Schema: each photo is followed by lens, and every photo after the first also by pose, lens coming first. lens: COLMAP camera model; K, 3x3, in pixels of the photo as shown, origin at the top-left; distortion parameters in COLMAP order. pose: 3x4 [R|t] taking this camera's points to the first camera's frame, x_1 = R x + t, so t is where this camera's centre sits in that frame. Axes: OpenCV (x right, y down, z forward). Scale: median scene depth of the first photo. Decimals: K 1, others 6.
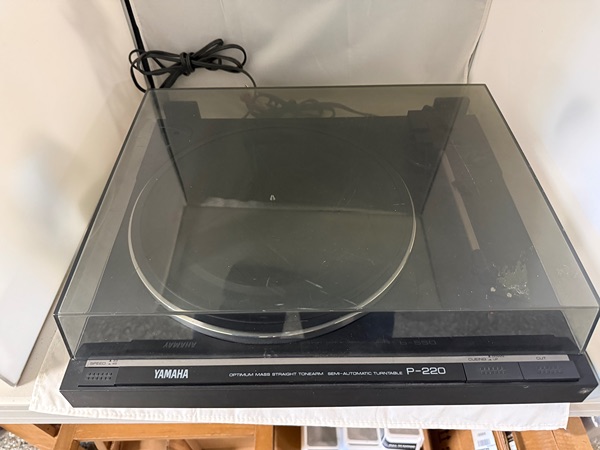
lens RADIAL K [[422.2, 0, 300.0], [0, 422.2, 225.0], [0, 0, 1]] dist [0.054305, -0.072217]
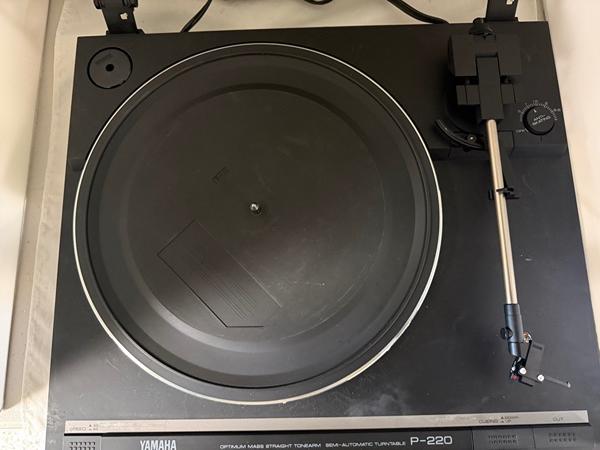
lens RADIAL K [[430.0, 0, 300.0], [0, 430.0, 225.0], [0, 0, 1]] dist [0.001040, -0.006371]
pose [[0.999769, -0.021493, 0.000383, 0.016963], [0.018356, 0.862841, 0.505142, -0.480627], [-0.011187, -0.505018, 0.863036, 0.380775]]
